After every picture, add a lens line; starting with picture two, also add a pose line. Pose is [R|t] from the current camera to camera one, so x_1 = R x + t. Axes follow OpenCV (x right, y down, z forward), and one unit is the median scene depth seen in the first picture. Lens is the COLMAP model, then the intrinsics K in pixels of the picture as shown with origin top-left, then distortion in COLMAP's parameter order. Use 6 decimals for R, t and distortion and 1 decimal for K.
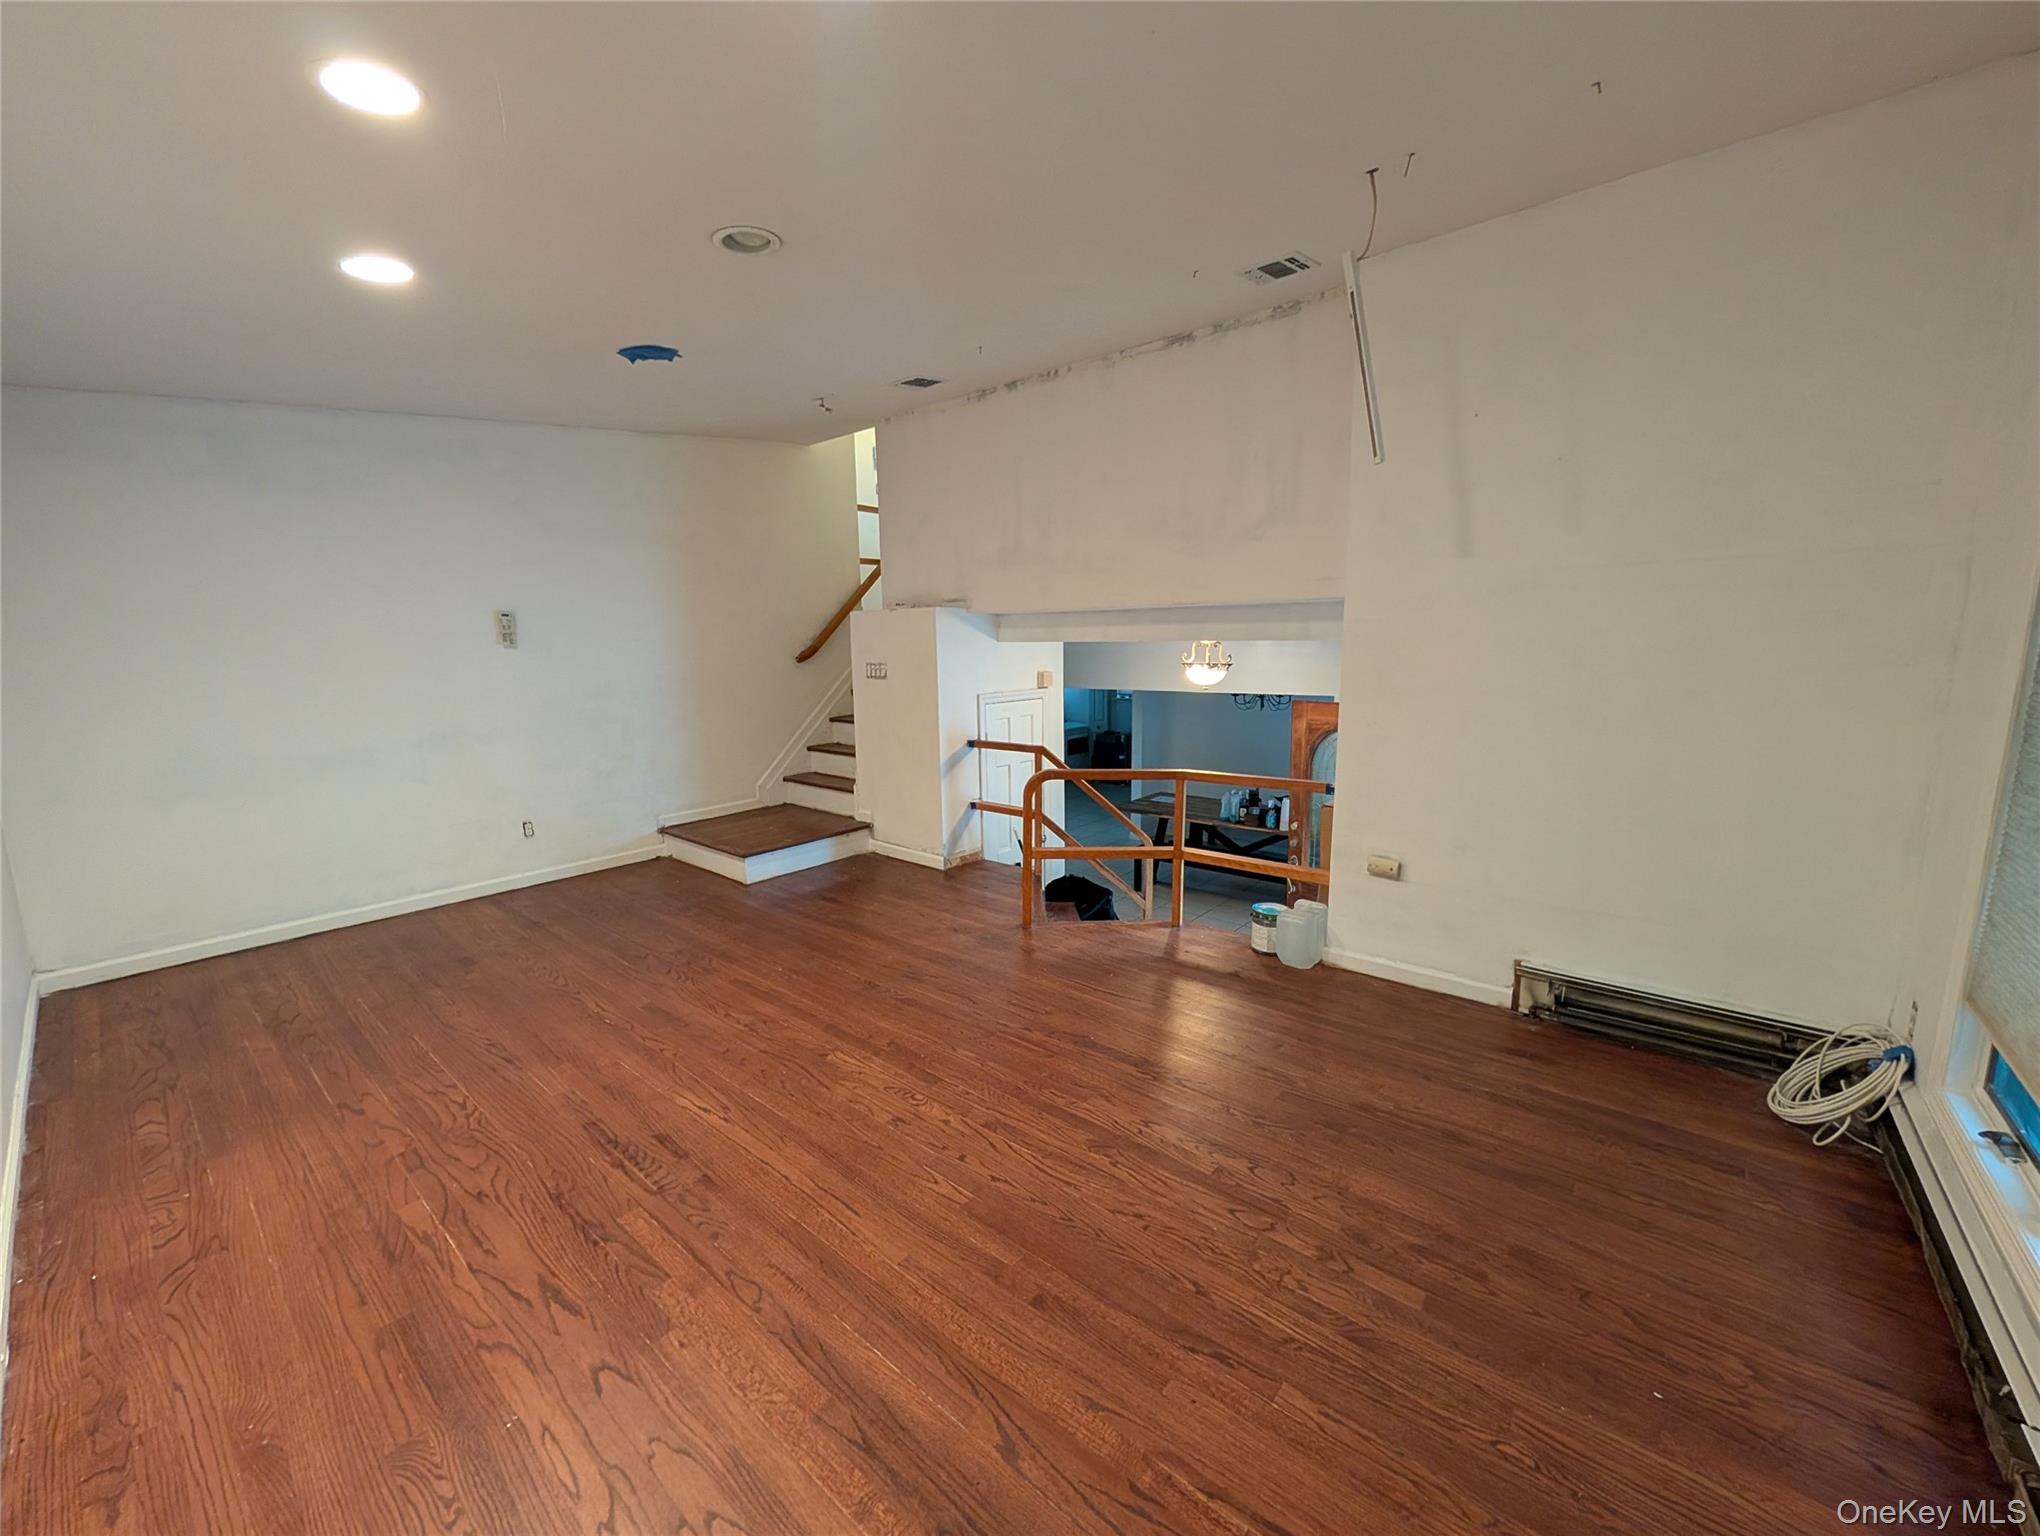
lens RADIAL K [[786.3, 0, 1025.9], [0, 786.3, 769.8], [0, 0, 1]] dist [-0.000598, 0.000061]
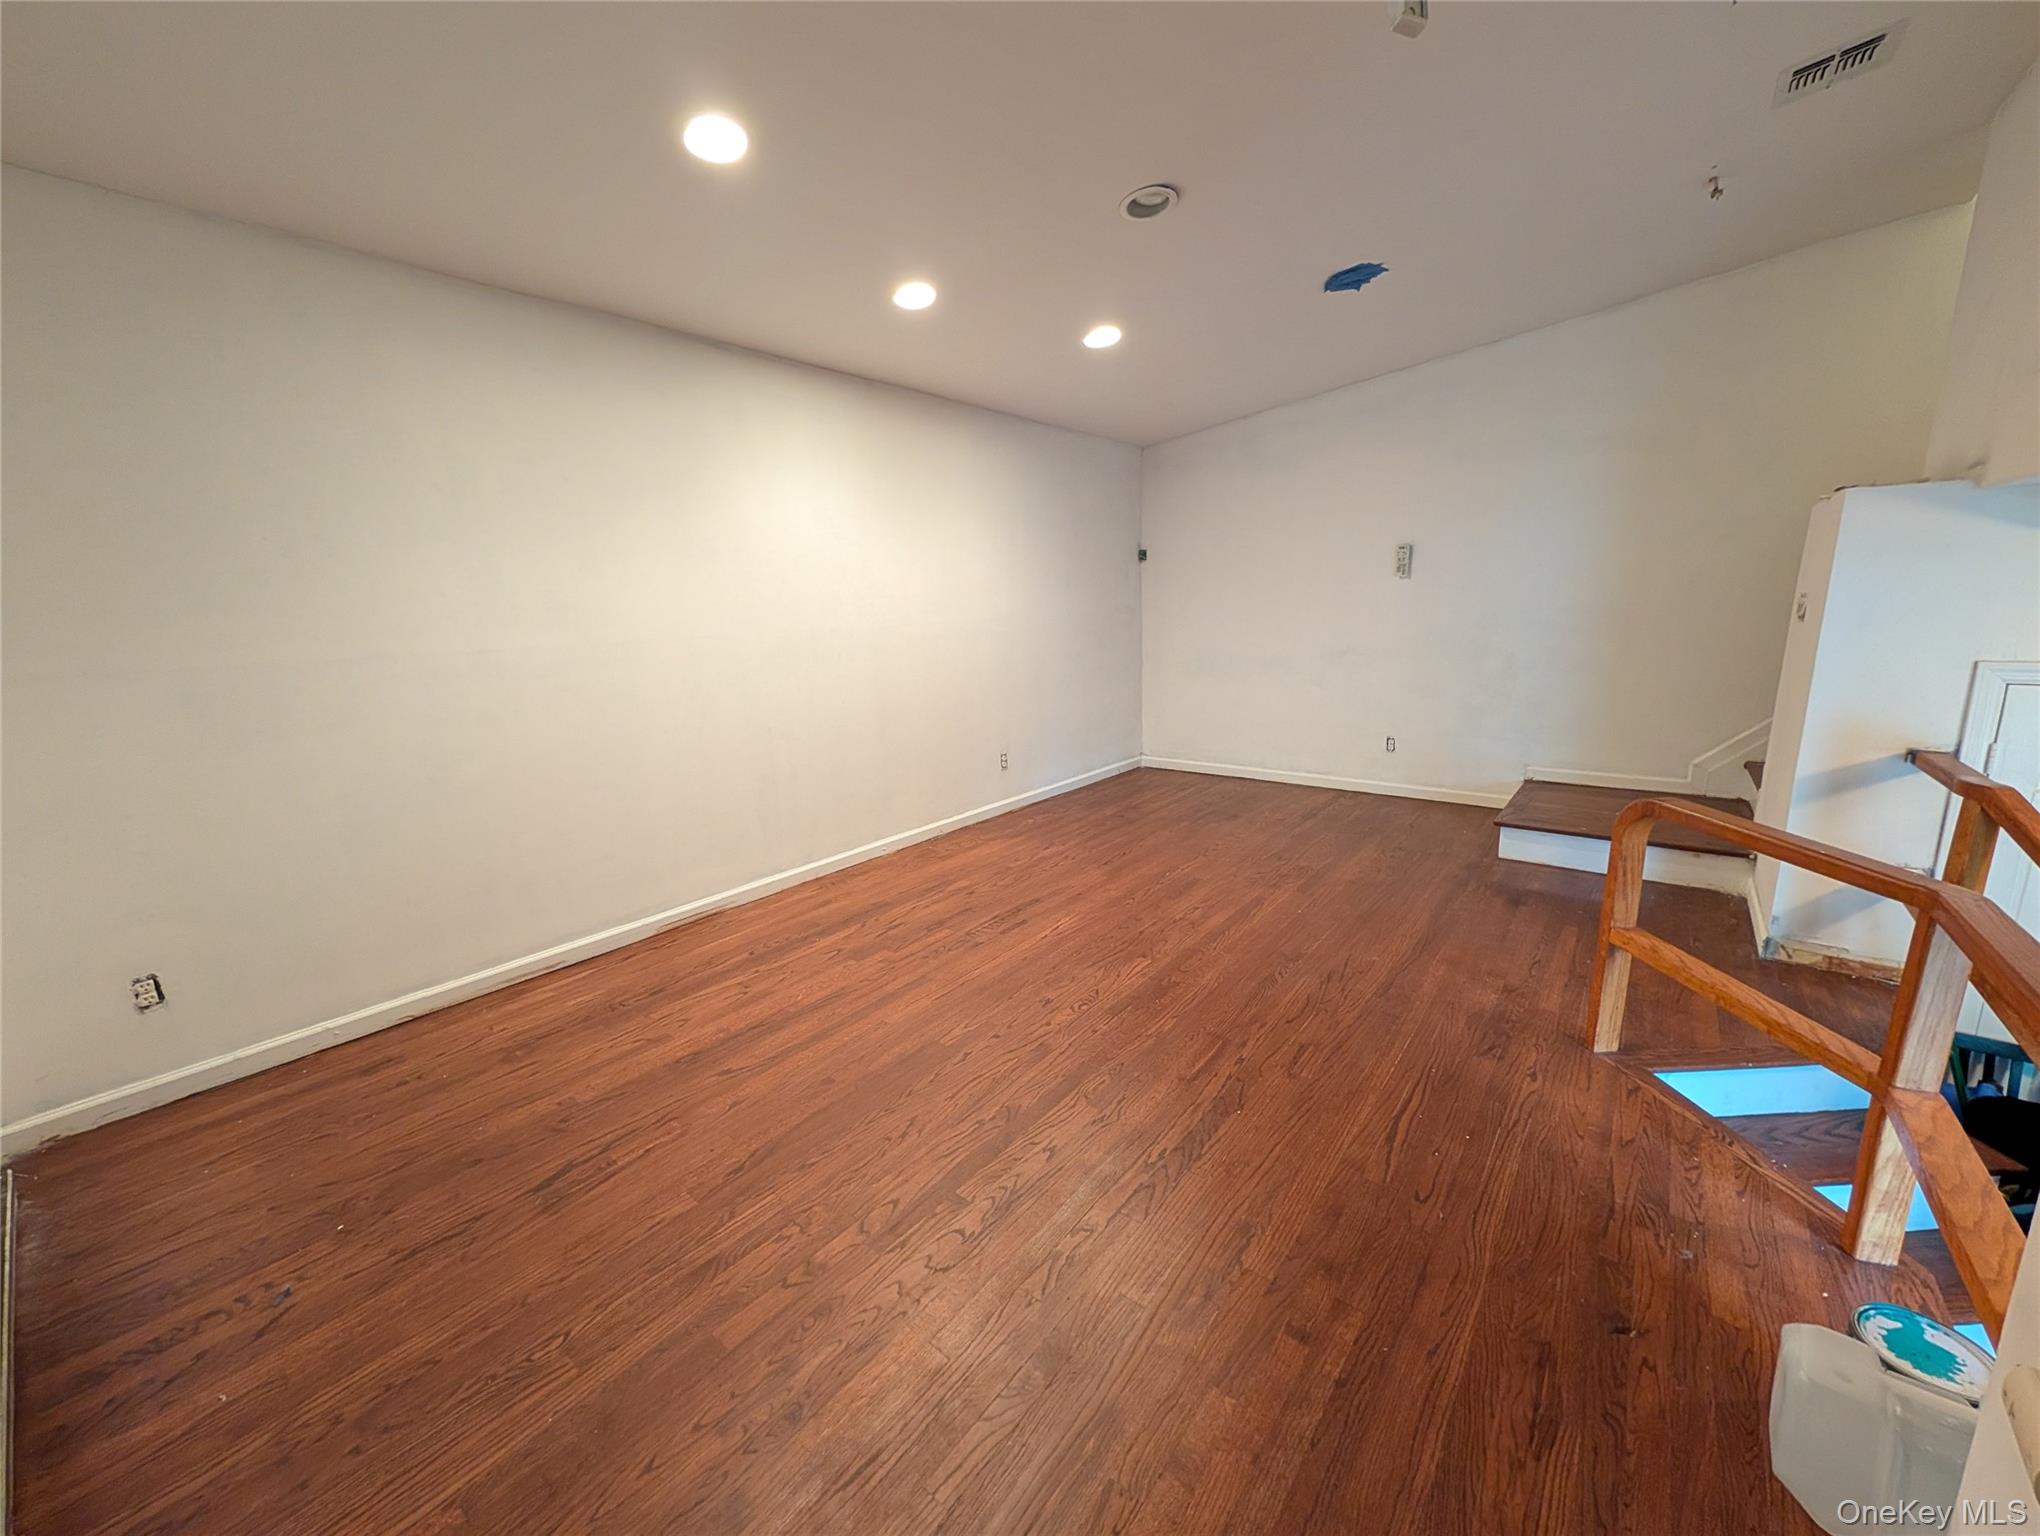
lens RADIAL K [[786.3, 0, 1025.9], [0, 786.3, 766.5], [0, 0, 1]] dist [-0.000598, 0.000061]
pose [[0.015243, 0.219800, -0.975426, 1.045283], [-0.131958, 0.967449, 0.215940, -0.153316], [0.991138, 0.125423, 0.043751, 1.039296]]
